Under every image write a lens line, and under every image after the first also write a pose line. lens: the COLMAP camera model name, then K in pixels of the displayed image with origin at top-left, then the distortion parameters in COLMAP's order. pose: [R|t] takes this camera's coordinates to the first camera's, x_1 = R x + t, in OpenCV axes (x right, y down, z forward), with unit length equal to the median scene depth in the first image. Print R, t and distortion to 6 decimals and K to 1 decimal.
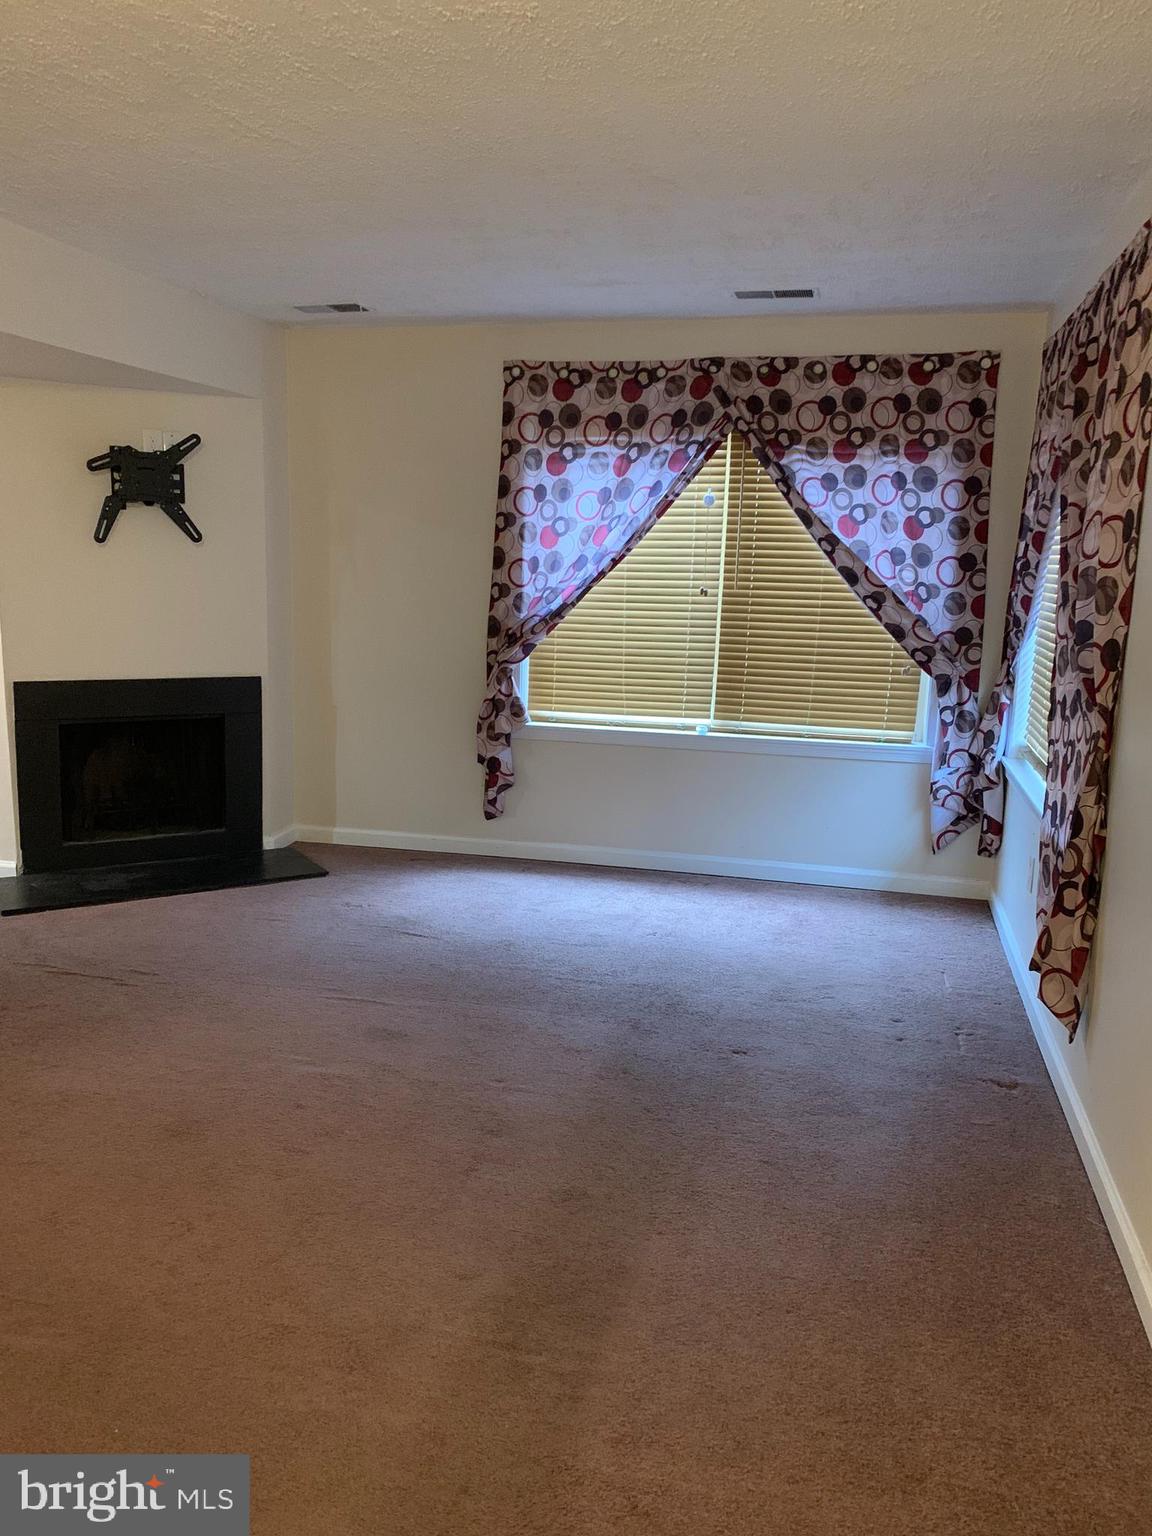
lens RADIAL K [[1183.5, 0, 576.0], [0, 1183.5, 768.0], [0, 0, 1]] dist [0.028153, 0.001644]
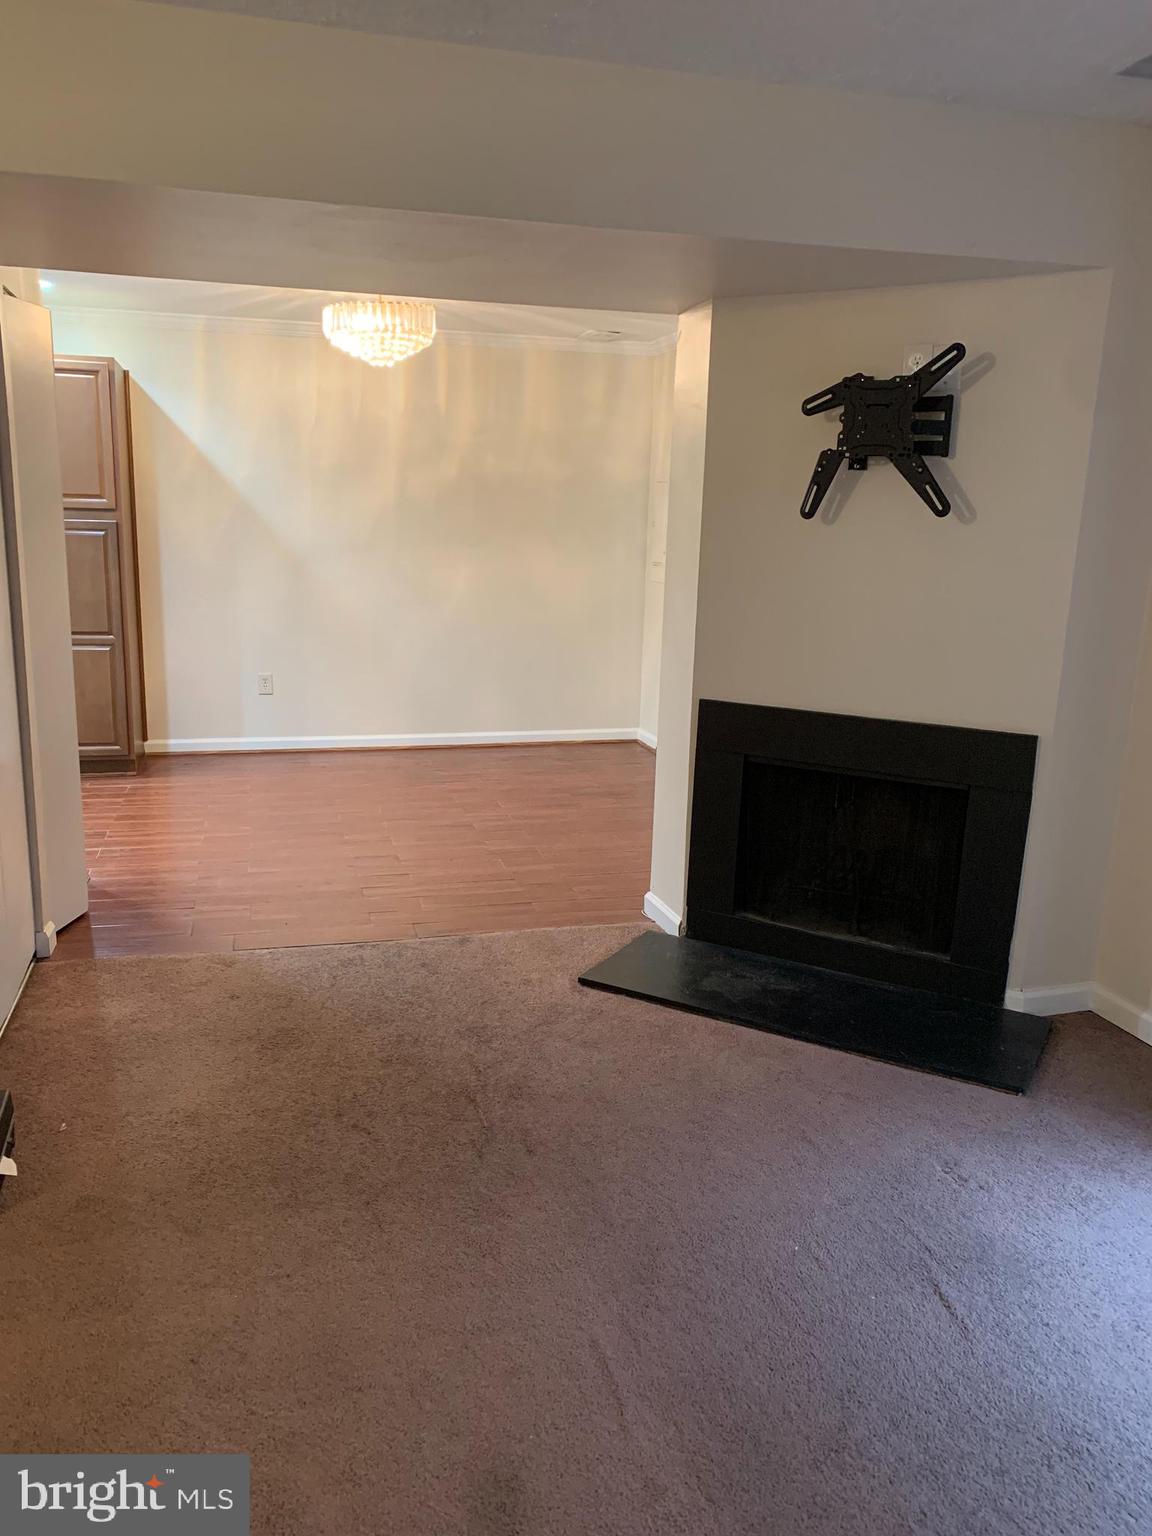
lens RADIAL K [[1183.5, 0, 576.0], [0, 1183.5, 768.0], [0, 0, 1]] dist [0.028153, 0.001644]
pose [[0.488657, 0.174927, -0.854760, 0.156636], [-0.170657, 0.979934, 0.102981, -0.090257], [0.855623, 0.095548, 0.508705, 0.523284]]
